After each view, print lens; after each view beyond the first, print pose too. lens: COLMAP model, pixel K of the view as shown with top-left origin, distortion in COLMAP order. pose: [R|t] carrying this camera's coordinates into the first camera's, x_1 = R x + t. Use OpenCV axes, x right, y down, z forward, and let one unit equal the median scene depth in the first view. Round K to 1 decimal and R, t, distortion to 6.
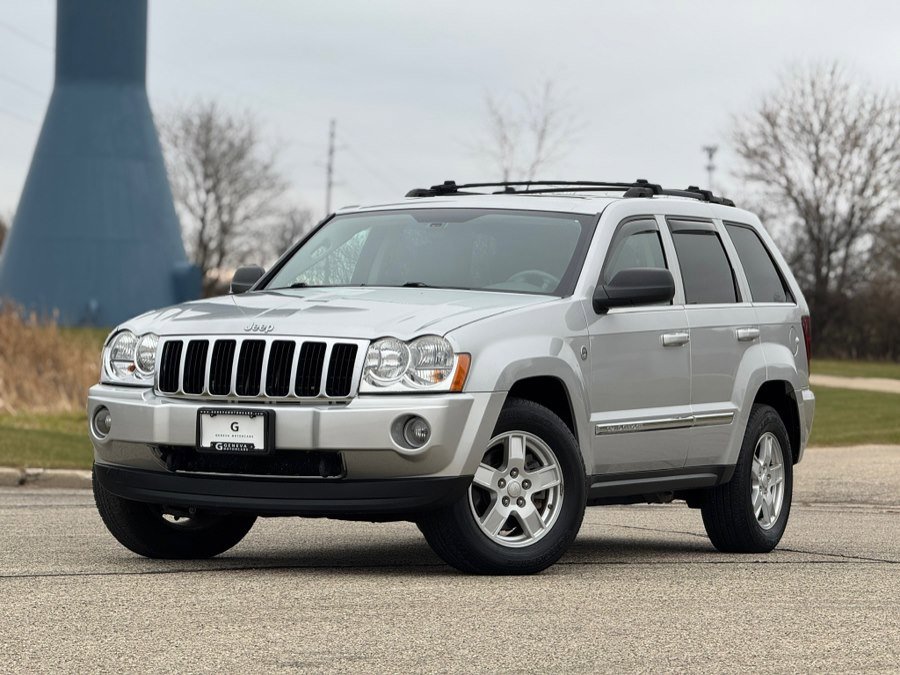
lens RADIAL K [[3181.8, 0, 450.0], [0, 3181.8, 337.5], [0, 0, 1]] dist [0.190447, 0.708989]
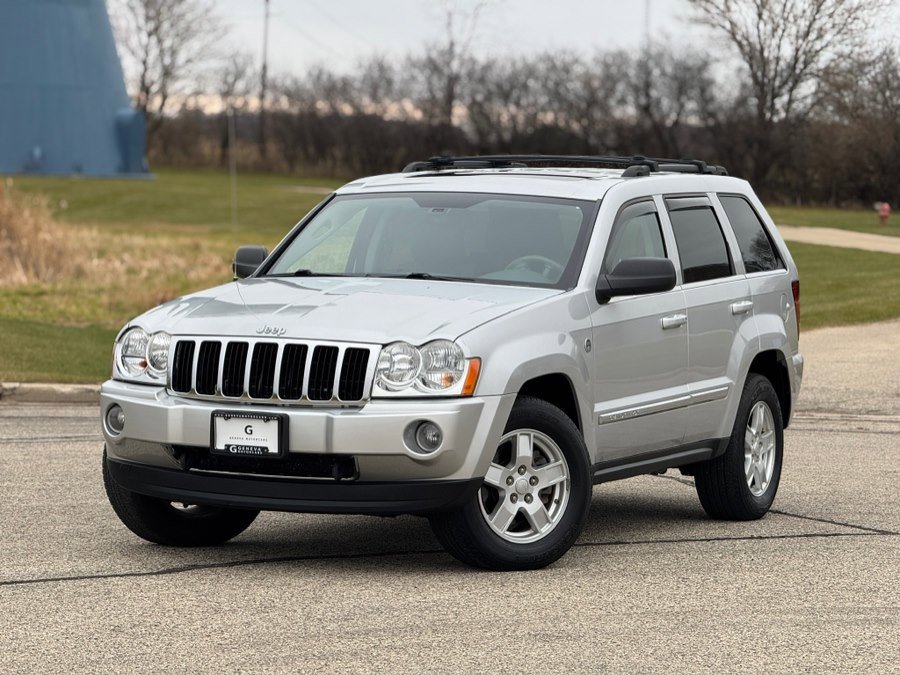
lens RADIAL K [[3181.8, 0, 450.0], [0, 3181.8, 337.5], [0, 0, 1]] dist [0.190447, 0.708989]
pose [[0.999802, -0.002152, 0.019773, -0.022816], [0.001075, 0.998524, 0.054298, -0.054918], [-0.019861, -0.054266, 0.998329, -0.012480]]
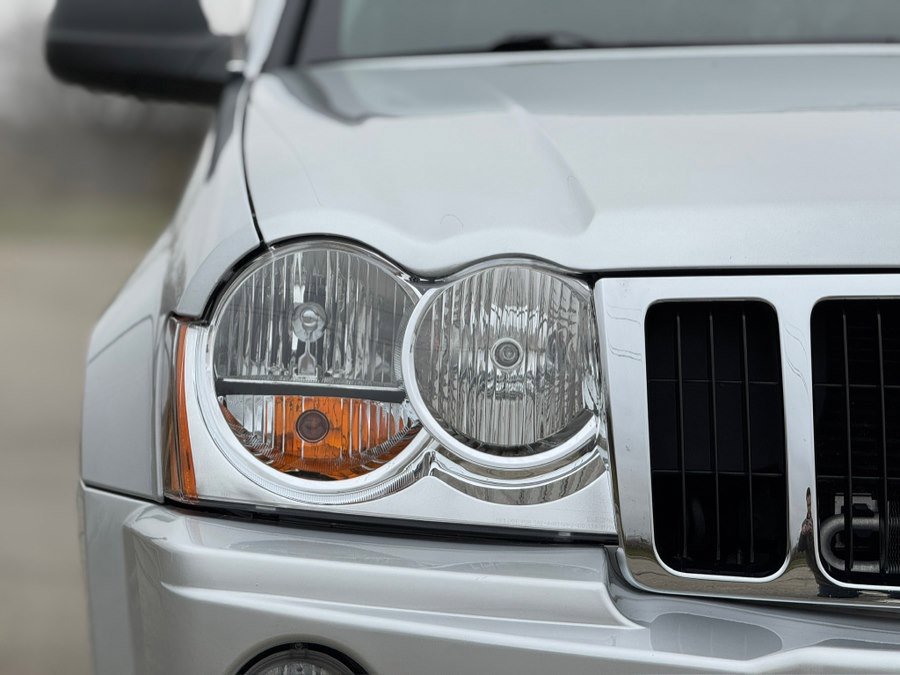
lens RADIAL K [[3181.8, 0, 450.0], [0, 3181.8, 337.5], [0, 0, 1]] dist [0.190447, 0.708989]
pose [[0.887817, -0.023545, 0.459594, -0.189923], [-0.002623, 0.998415, 0.056216, -0.007664], [-0.460189, -0.051115, 0.886348, 0.834395]]
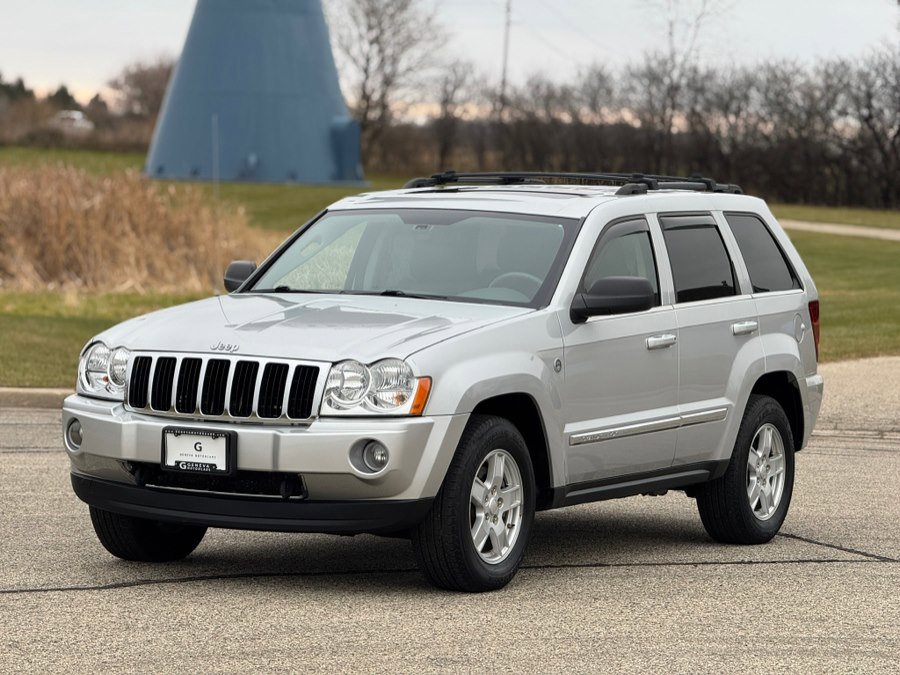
lens RADIAL K [[3181.8, 0, 450.0], [0, 3181.8, 337.5], [0, 0, 1]] dist [0.190447, 0.708989]
pose [[0.998553, 0.009803, -0.052872, 0.063597], [-0.007063, 0.998635, 0.051757, -0.057865], [0.053307, -0.051309, 0.997259, -0.002137]]
